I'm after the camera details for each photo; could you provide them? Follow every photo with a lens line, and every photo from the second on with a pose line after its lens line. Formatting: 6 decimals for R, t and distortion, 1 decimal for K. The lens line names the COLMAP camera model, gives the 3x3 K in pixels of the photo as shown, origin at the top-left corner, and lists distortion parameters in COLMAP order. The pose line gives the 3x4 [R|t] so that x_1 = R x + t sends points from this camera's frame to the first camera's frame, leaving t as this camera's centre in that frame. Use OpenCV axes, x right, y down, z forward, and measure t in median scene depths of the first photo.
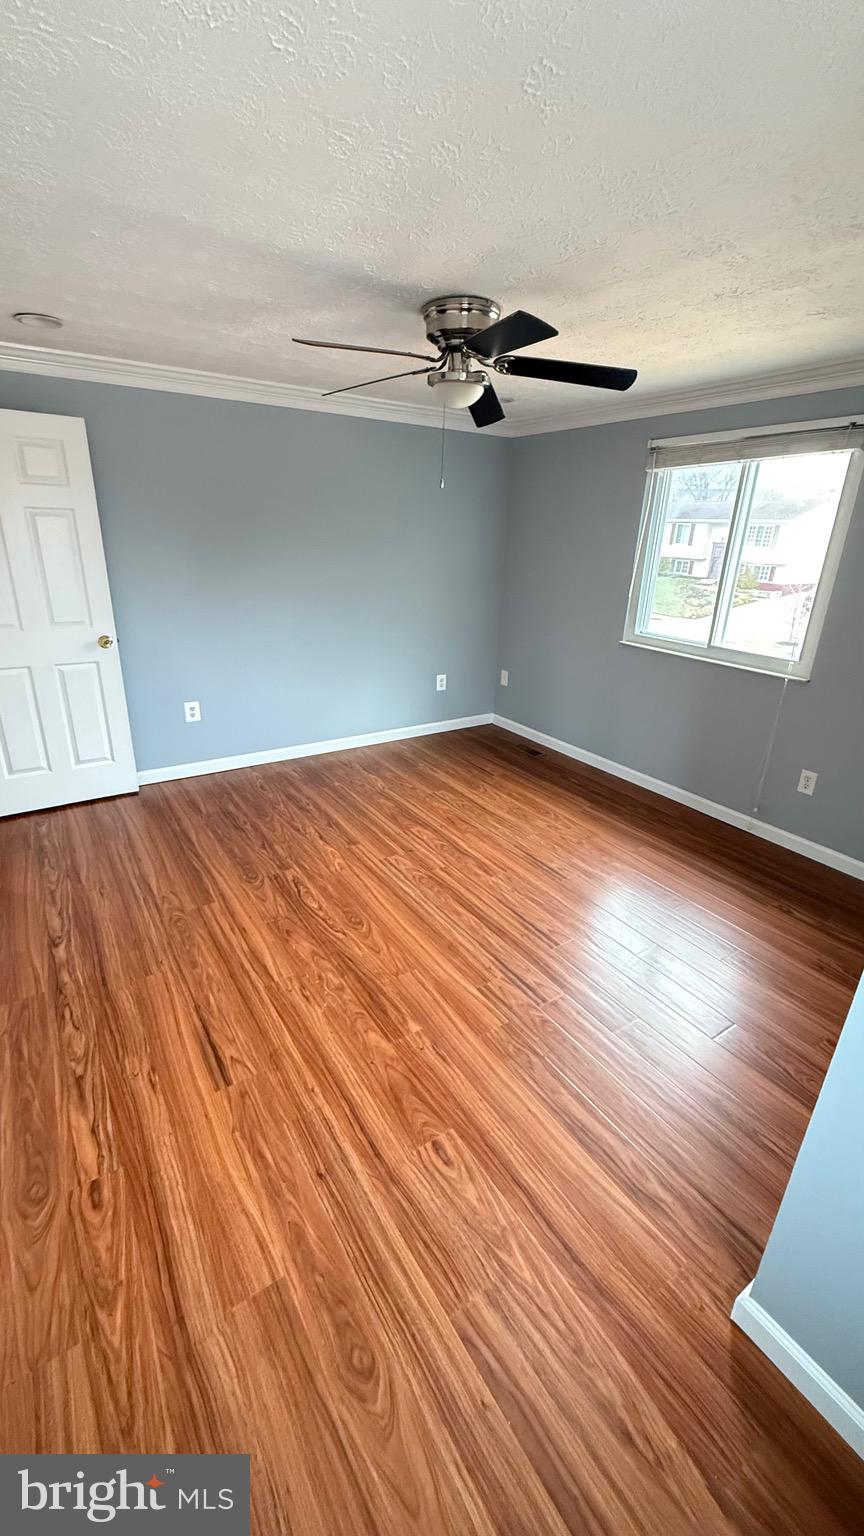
lens RADIAL K [[616.4, 0, 444.6], [0, 616.4, 759.4], [0, 0, 1]] dist [0.002650, -0.000379]
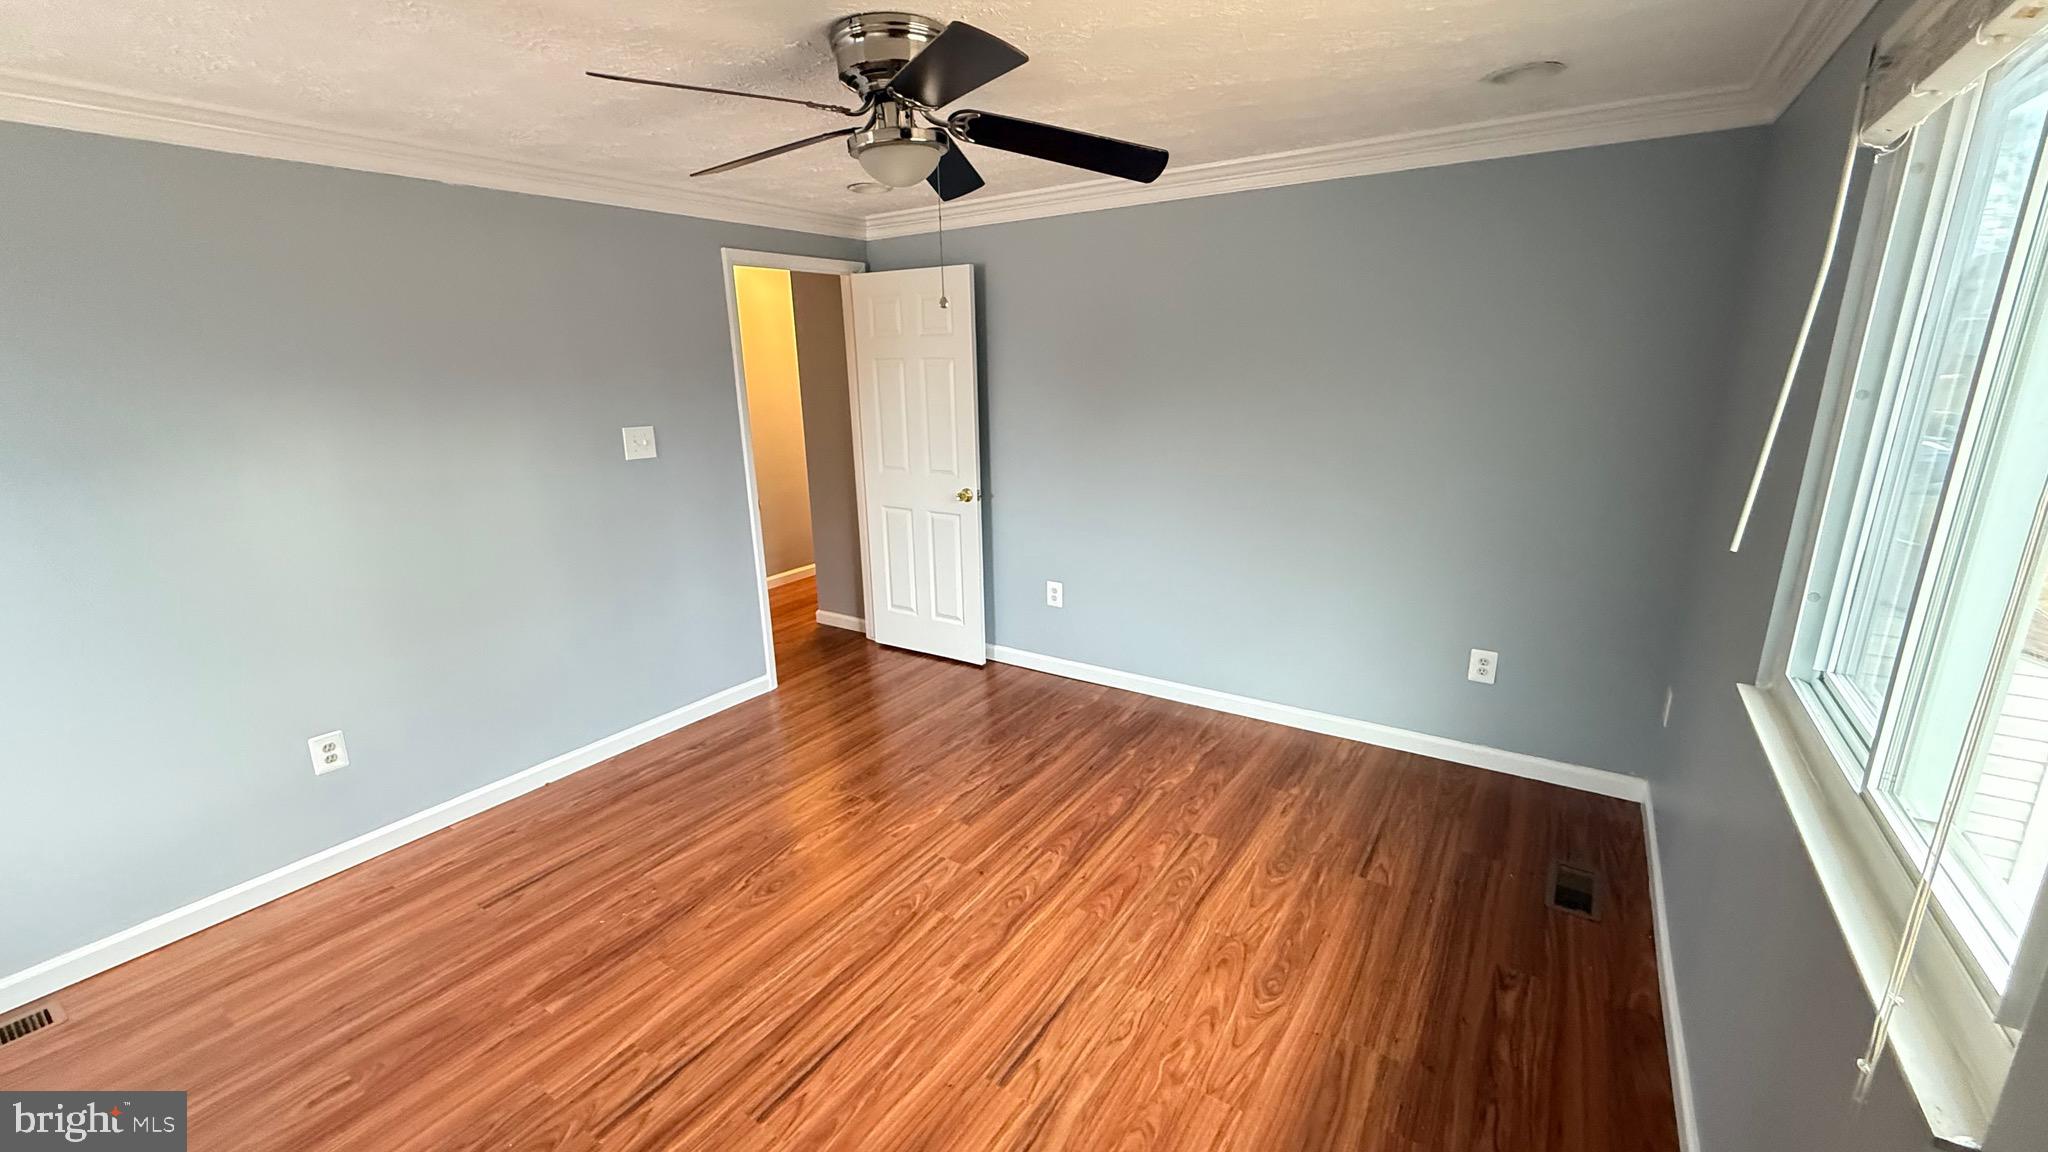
lens RADIAL K [[821.9, 0, 1030.6], [0, 821.9, 592.7], [0, 0, 1]] dist [0.002650, -0.000379]
pose [[0.386458, 0.219032, -0.895921, 0.601629], [-0.291749, 0.950543, 0.106539, -0.207497], [0.874947, 0.220212, 0.431247, 0.583814]]
